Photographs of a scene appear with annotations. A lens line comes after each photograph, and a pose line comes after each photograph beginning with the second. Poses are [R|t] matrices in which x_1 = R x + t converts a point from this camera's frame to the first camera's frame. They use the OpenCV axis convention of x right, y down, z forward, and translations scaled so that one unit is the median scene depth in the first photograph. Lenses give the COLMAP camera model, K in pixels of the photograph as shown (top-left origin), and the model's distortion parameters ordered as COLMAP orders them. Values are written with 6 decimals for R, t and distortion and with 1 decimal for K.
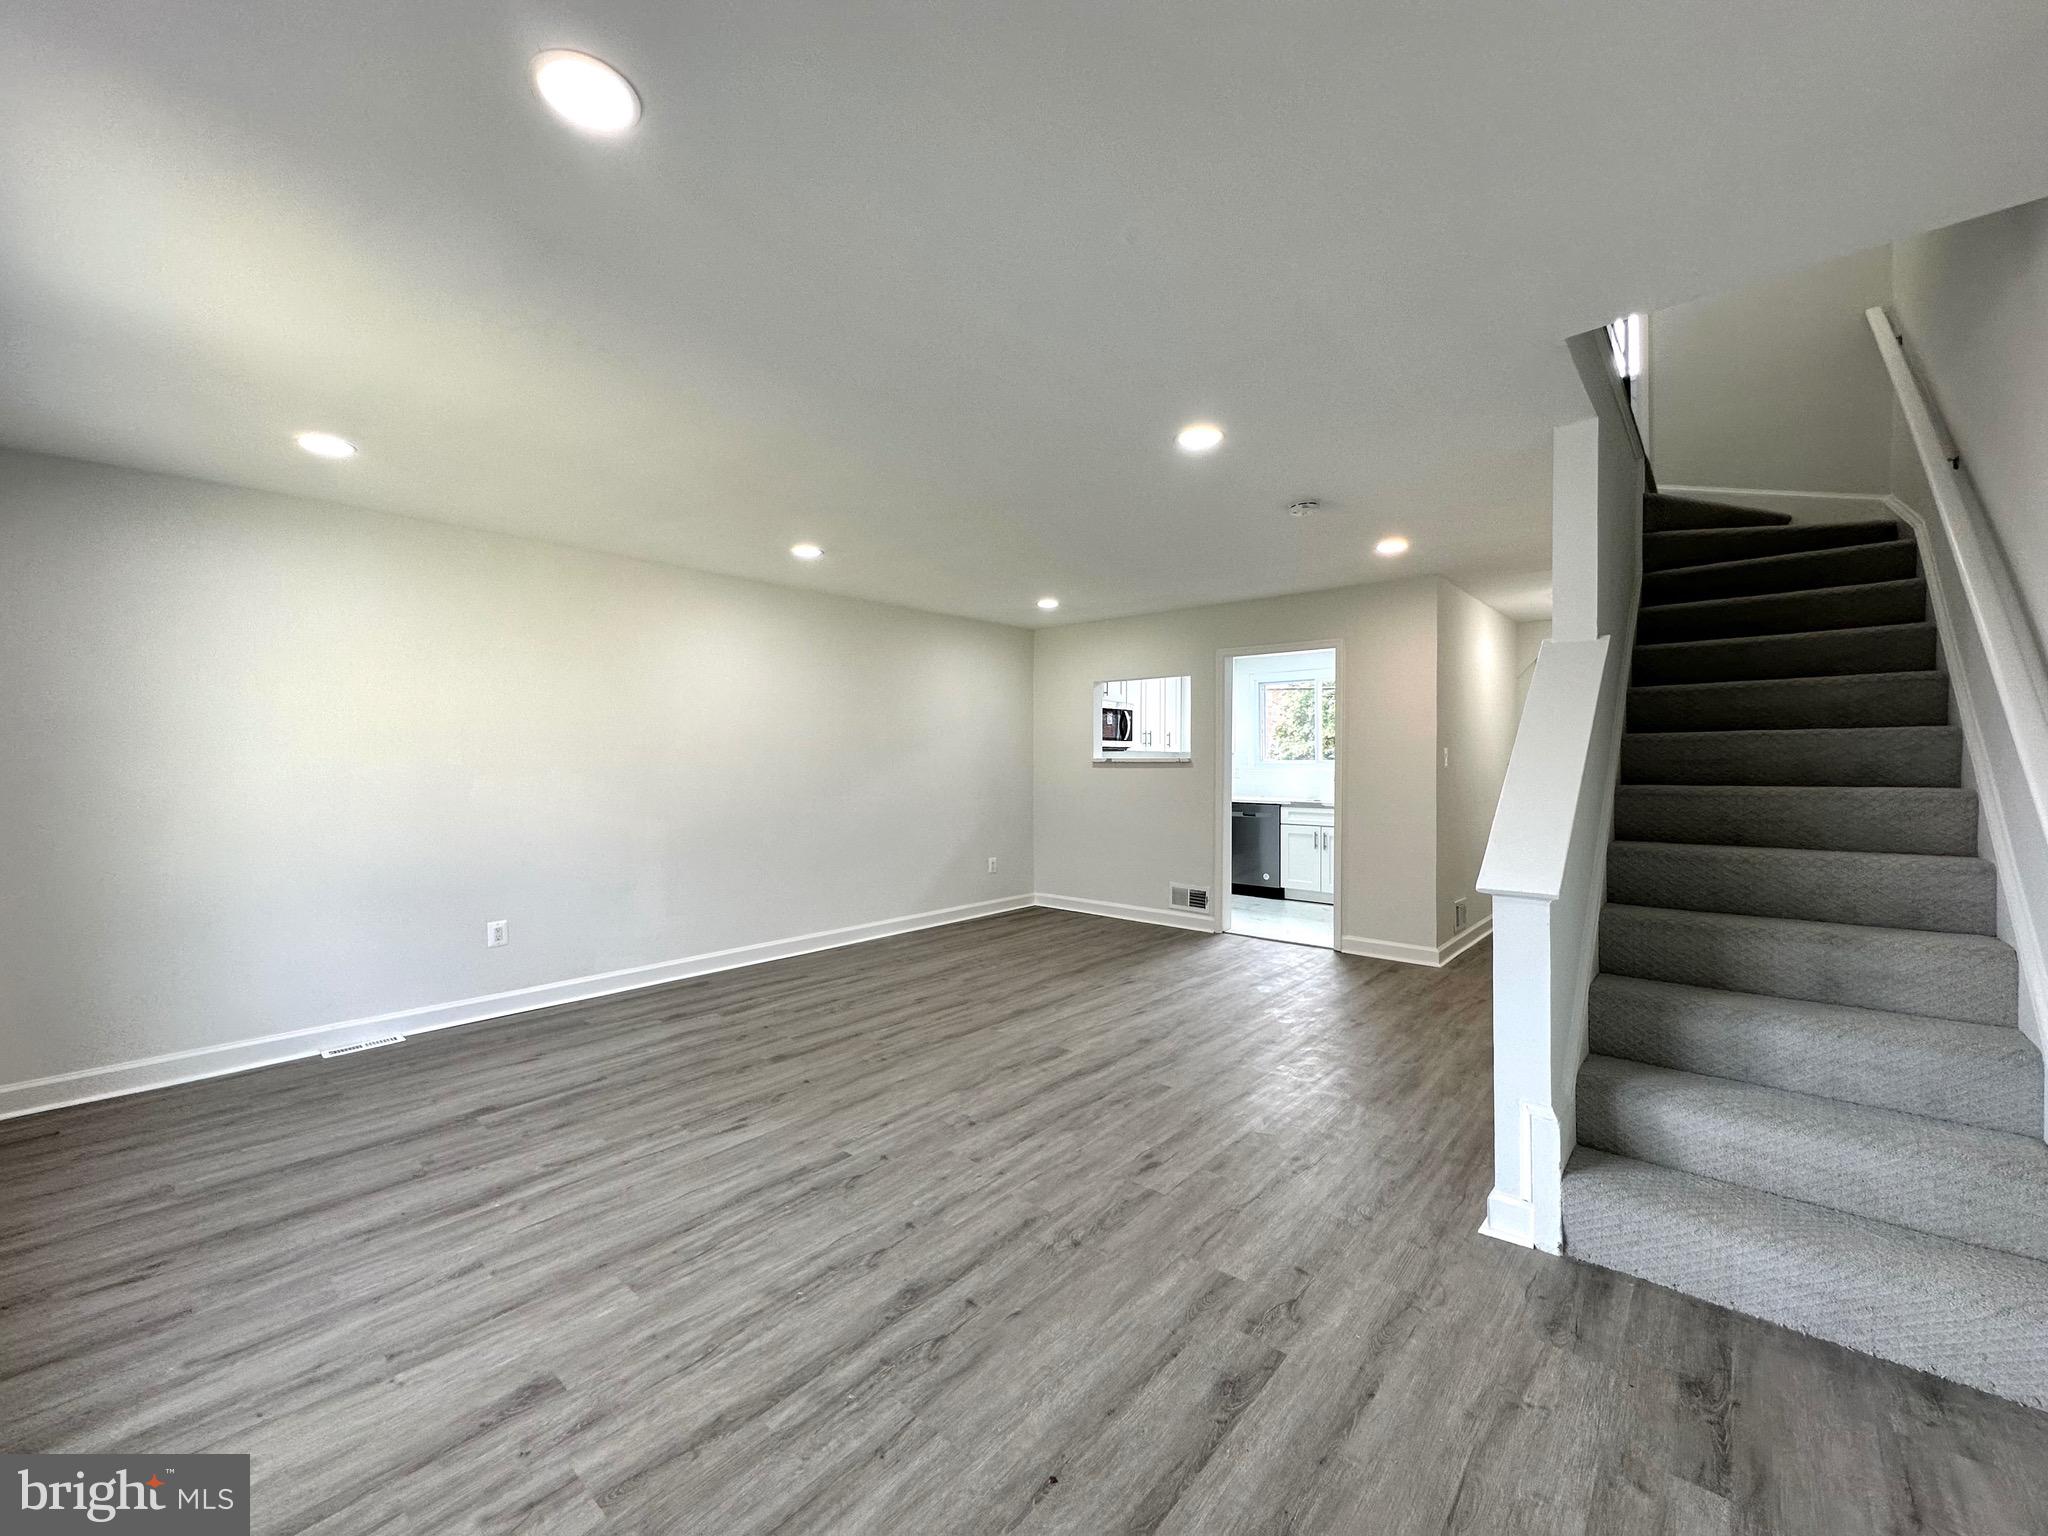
lens RADIAL K [[815.6, 0, 1024.2], [0, 815.6, 763.5], [0, 0, 1]] dist [-0.002976, 0.000695]
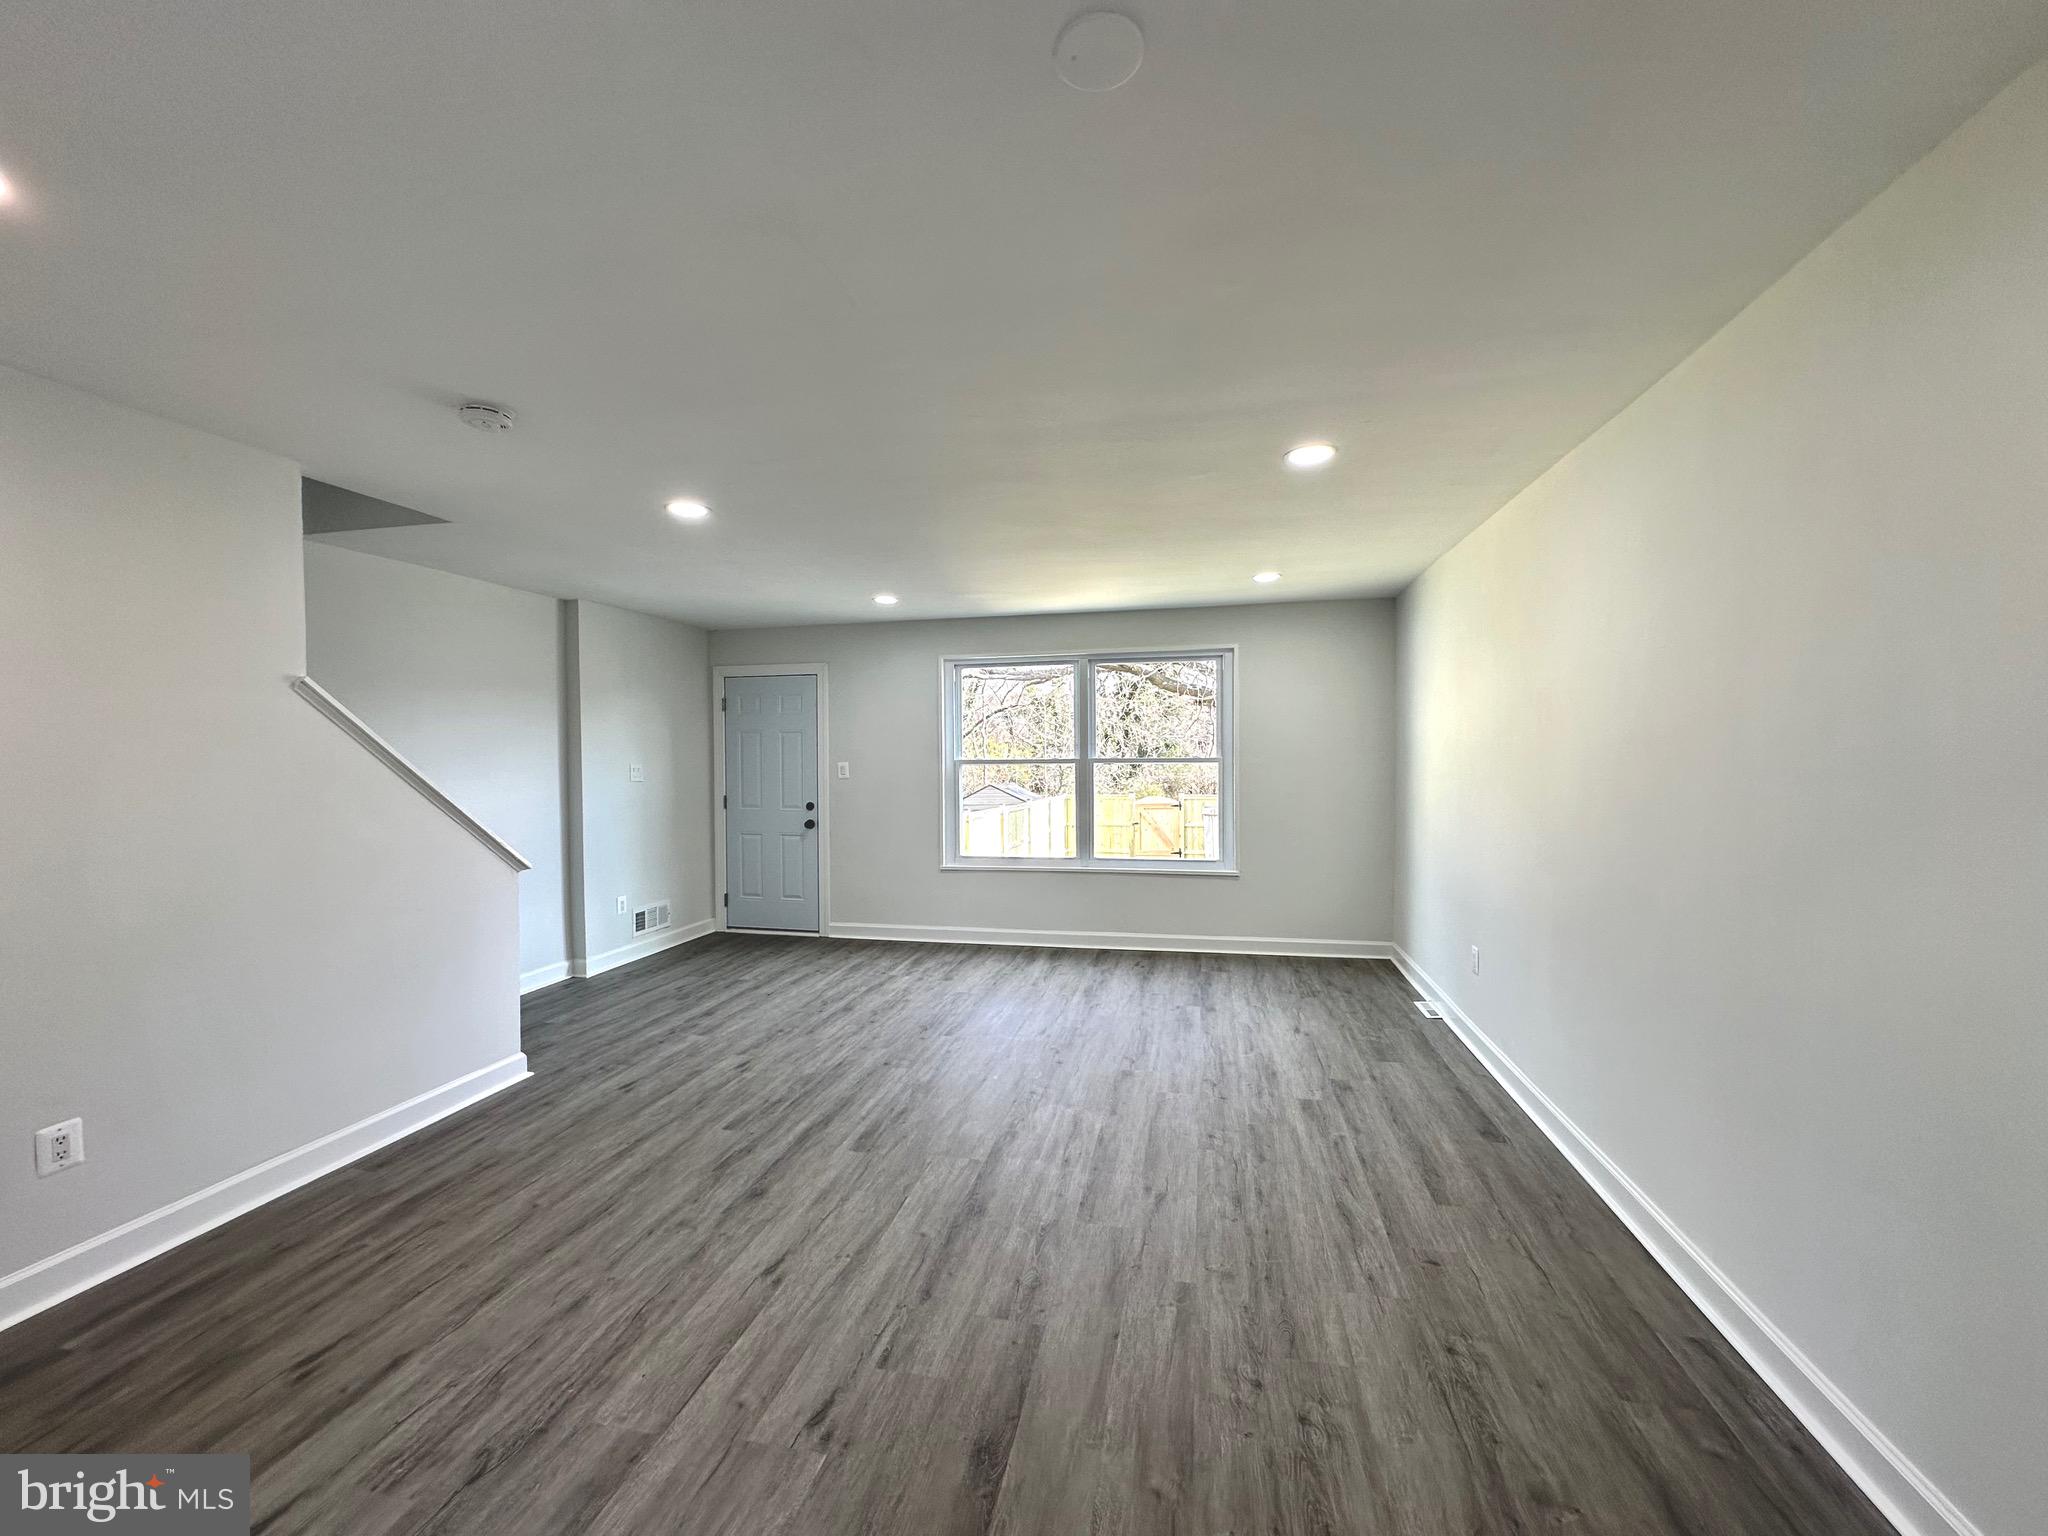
lens RADIAL K [[815.6, 0, 1024.2], [0, 815.6, 763.5], [0, 0, 1]] dist [-0.002976, 0.000695]
pose [[-0.875961, 0.018889, -0.482012, 0.348307], [0.012691, 0.999790, 0.016116, -0.052475], [0.482215, 0.008000, -0.876016, 2.161516]]
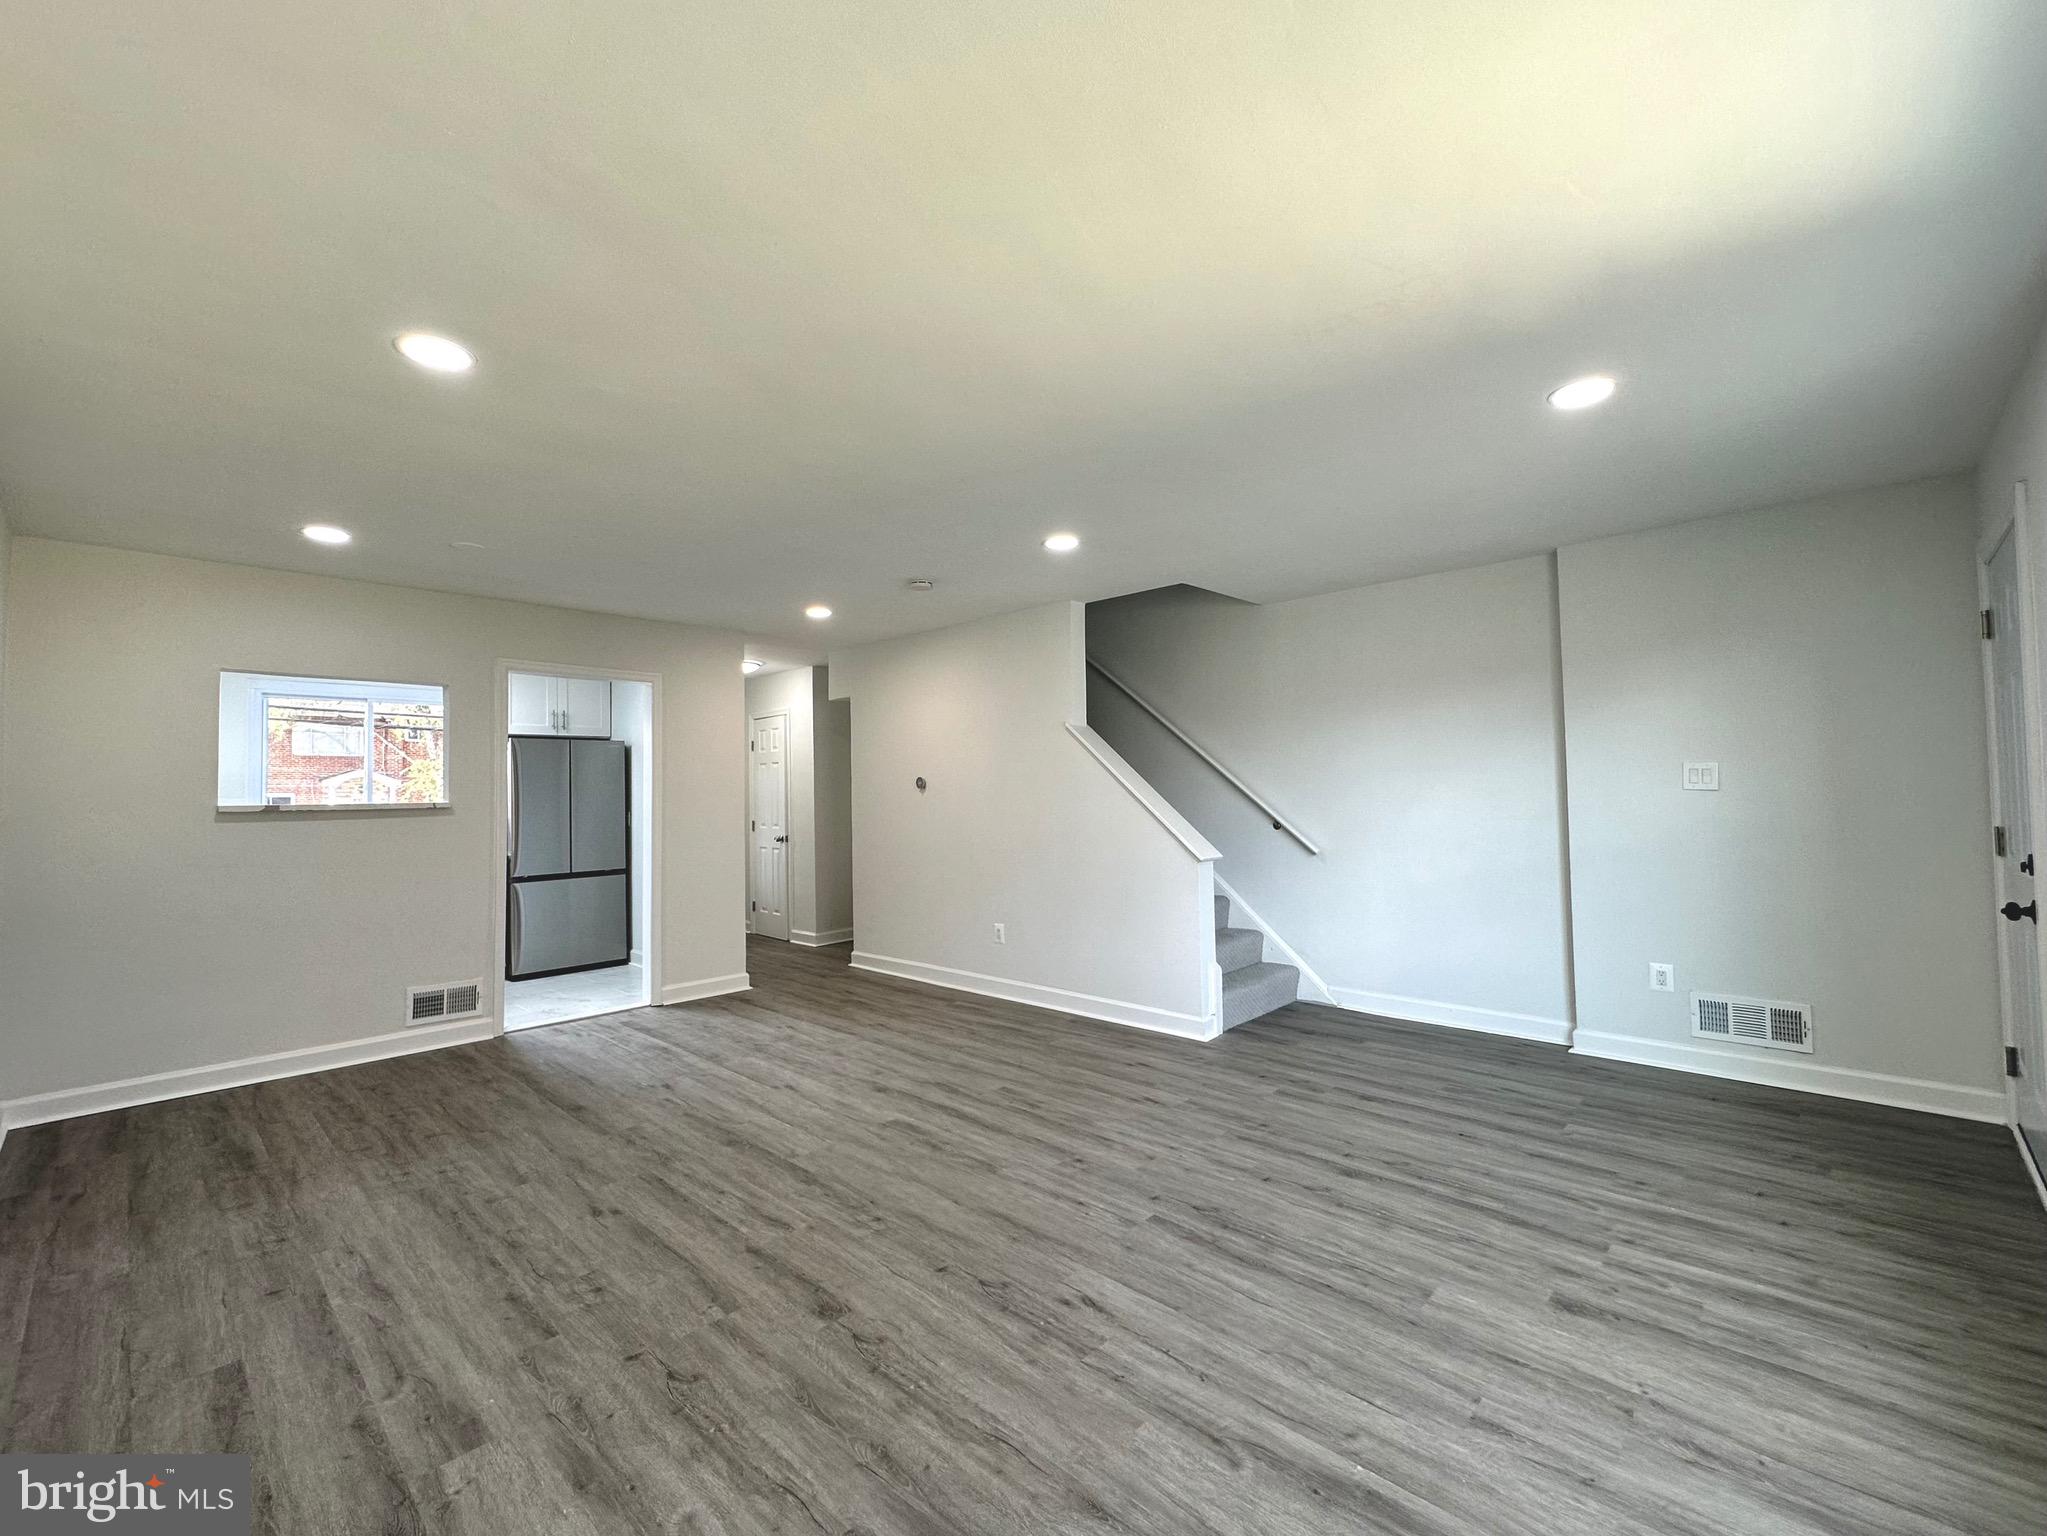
lens RADIAL K [[859.5, 0, 1022.3], [0, 859.5, 760.0], [0, 0, 1]] dist [-0.002688, 0.000219]
pose [[0.041977, 0.040845, 0.998283, -1.091973], [0.021837, 0.998888, -0.041788, -0.003309], [-0.998880, 0.023554, 0.041038, 0.978522]]
